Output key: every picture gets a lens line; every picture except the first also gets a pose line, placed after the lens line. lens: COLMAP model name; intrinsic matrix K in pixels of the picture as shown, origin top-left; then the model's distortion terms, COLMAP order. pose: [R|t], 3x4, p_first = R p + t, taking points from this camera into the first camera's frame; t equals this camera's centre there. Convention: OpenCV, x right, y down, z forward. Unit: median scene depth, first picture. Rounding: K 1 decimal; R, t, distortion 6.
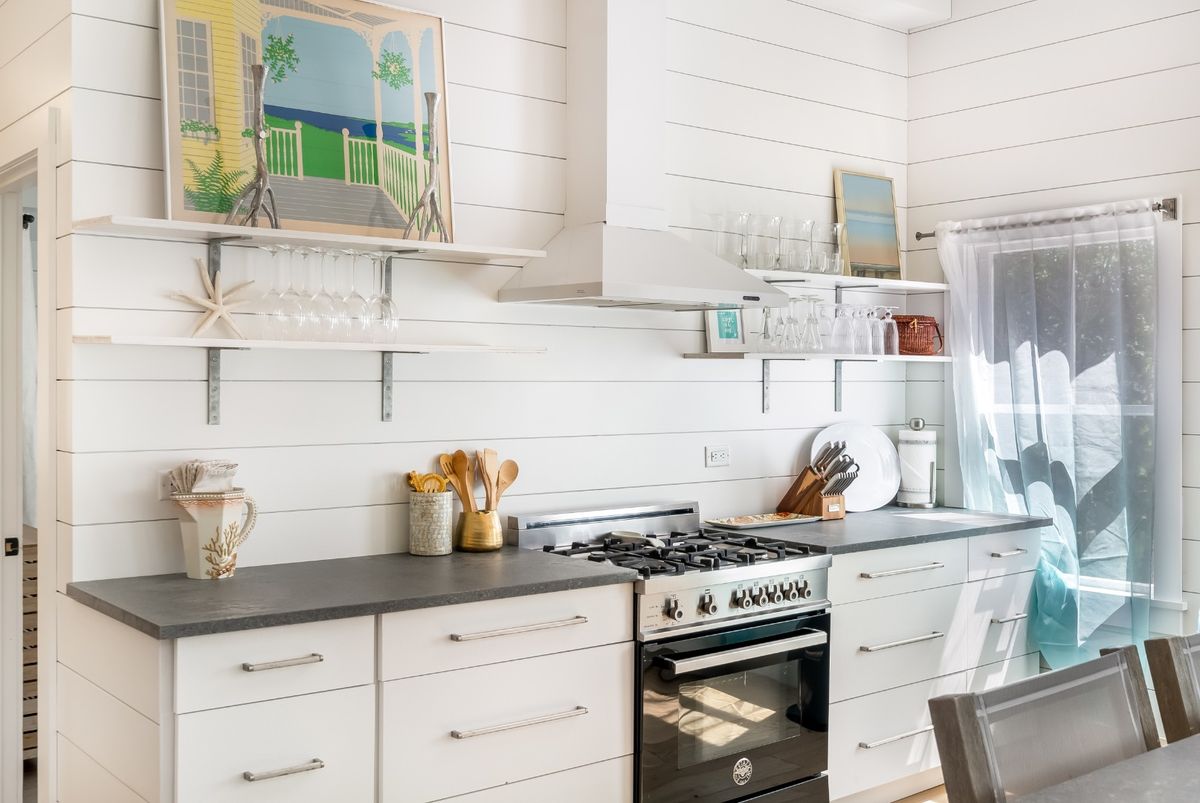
lens RADIAL K [[1222.0, 0, 577.8], [0, 1222.0, 392.5], [0, 0, 1]] dist [-0.000264, 0.000000]
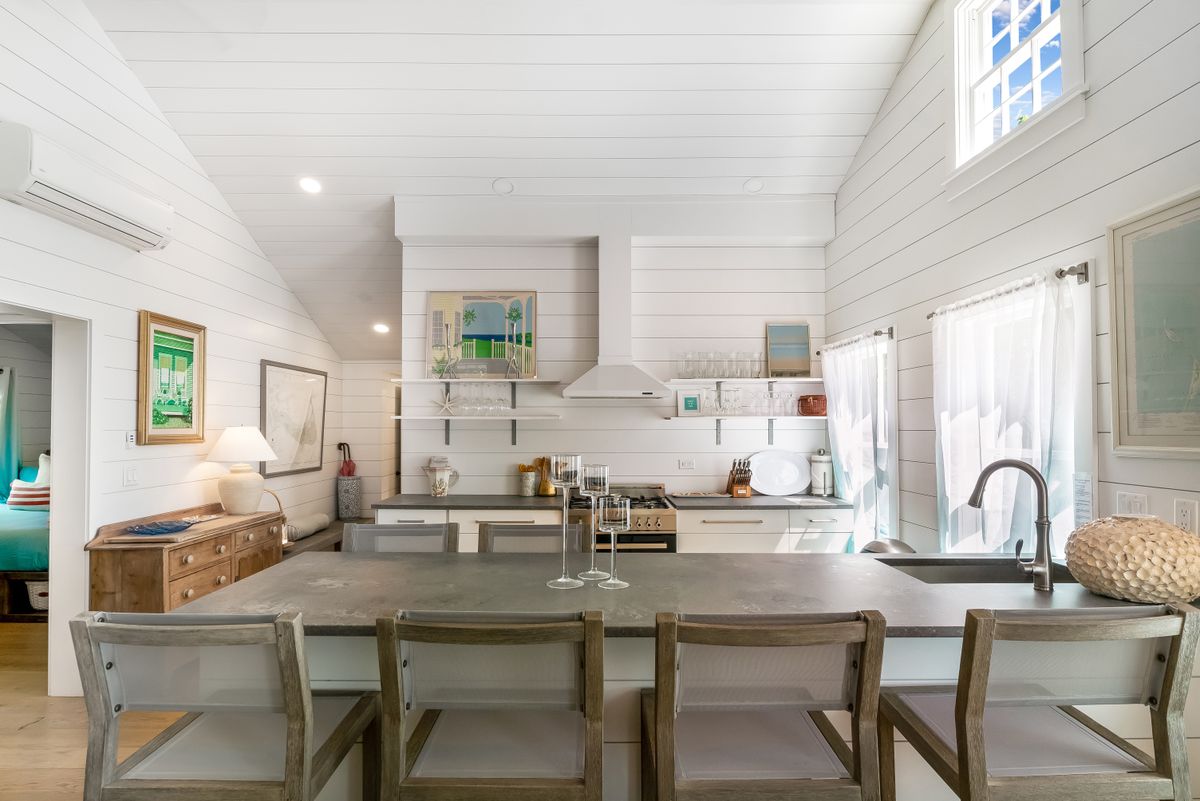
lens RADIAL K [[639.5, 0, 588.7], [0, 639.5, 412.8], [0, 0, 1]] dist [-0.002901, -0.002362]
pose [[0.786767, -0.016946, -0.617018, 0.688938], [-0.003833, 0.999470, -0.032337, -0.002068], [0.617238, 0.027807, 0.786285, -0.001414]]
